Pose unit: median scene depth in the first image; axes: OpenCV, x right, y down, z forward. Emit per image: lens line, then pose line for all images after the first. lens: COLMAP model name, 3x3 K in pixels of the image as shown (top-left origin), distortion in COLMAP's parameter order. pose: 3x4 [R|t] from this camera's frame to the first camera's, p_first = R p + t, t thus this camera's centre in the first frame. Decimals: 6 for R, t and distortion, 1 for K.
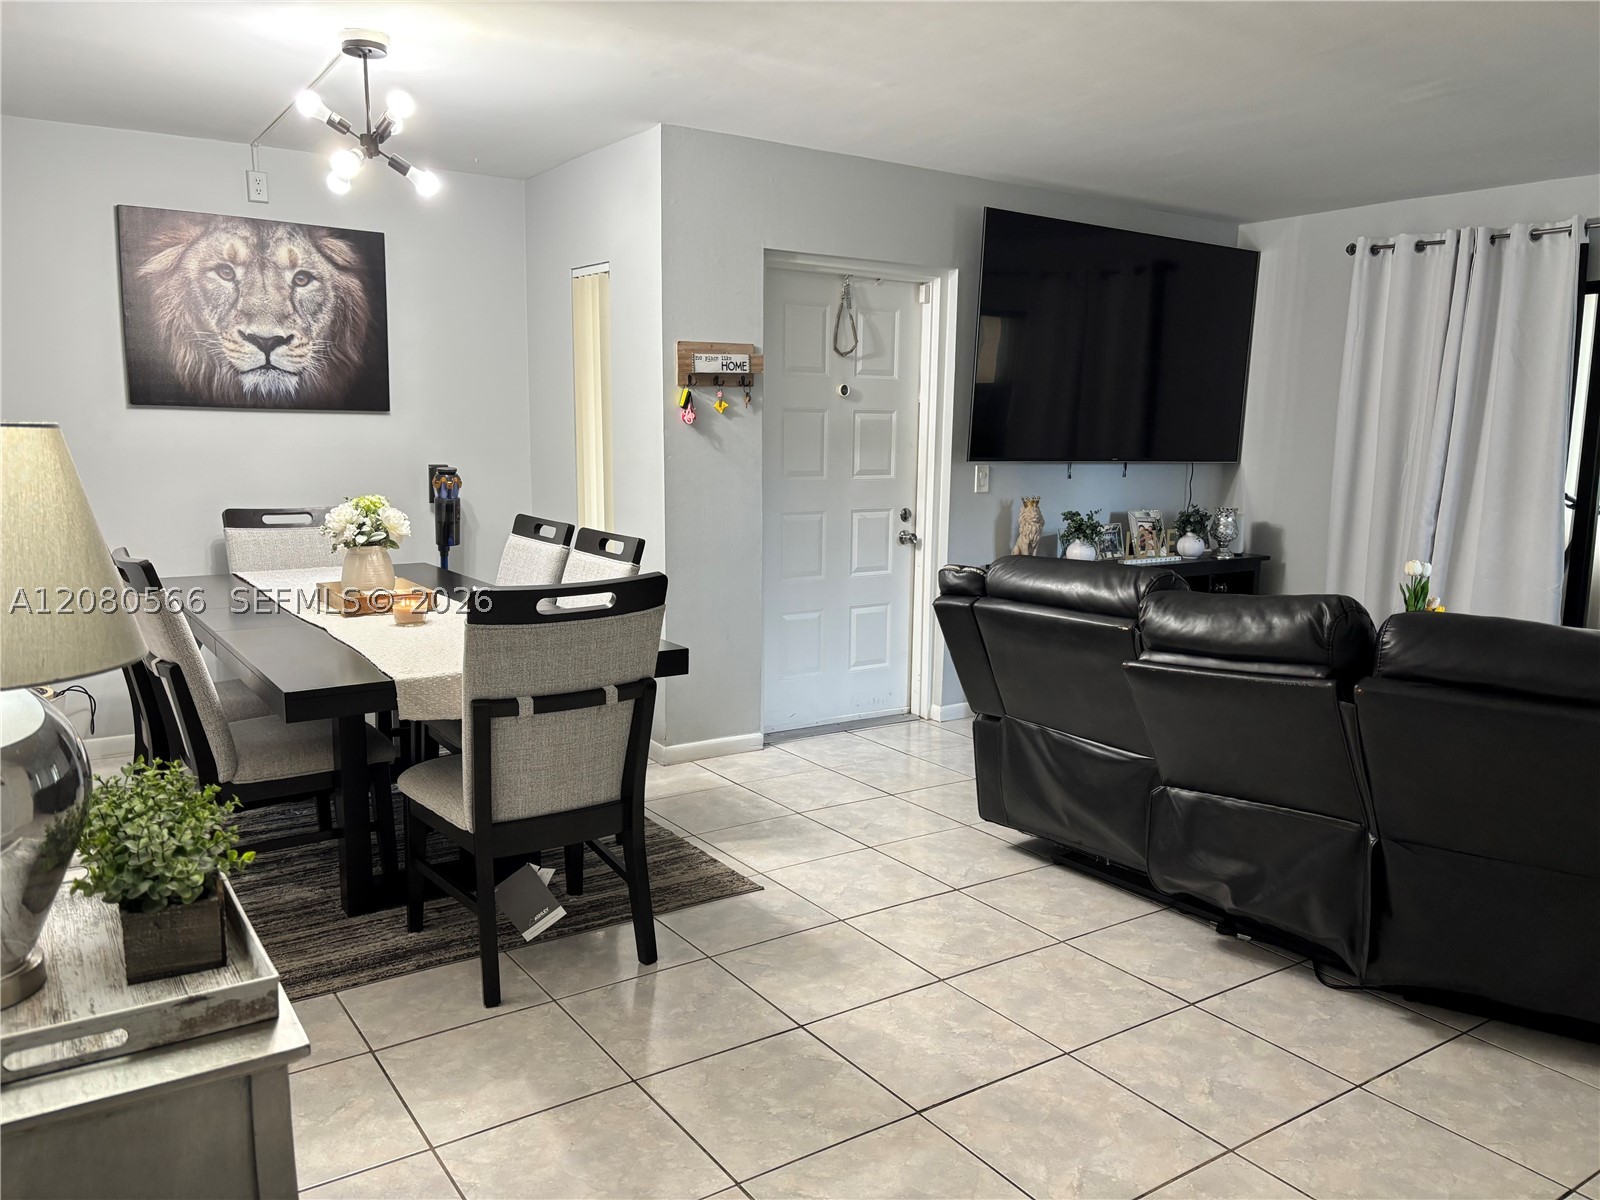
lens RADIAL K [[1217.2, 0, 800.0], [0, 1217.2, 600.0], [0, 0, 1]] dist [0.058485, -0.079538]
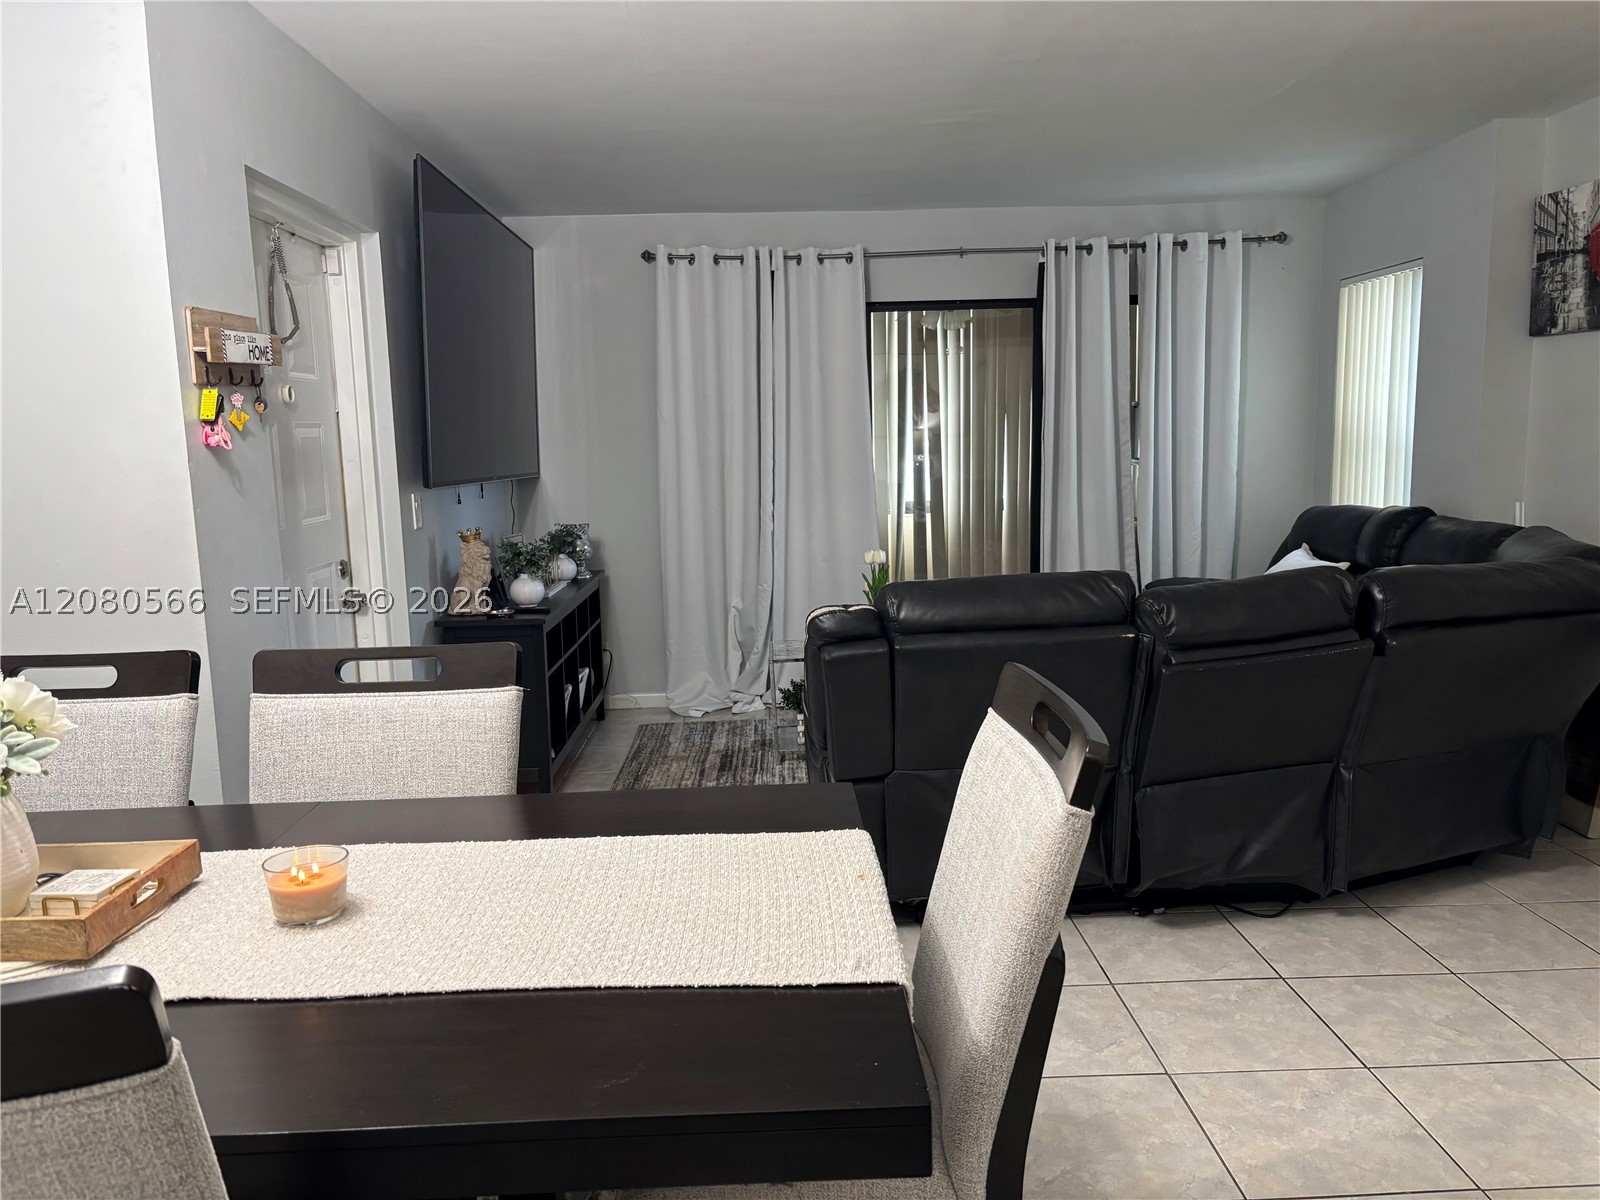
lens RADIAL K [[1217.2, 0, 800.0], [0, 1217.2, 600.0], [0, 0, 1]] dist [0.058485, -0.079538]
pose [[0.541148, -0.143131, 0.828657, -0.647386], [0.154828, 0.985521, 0.069116, -0.106521], [-0.826551, 0.090897, 0.555473, 0.672687]]
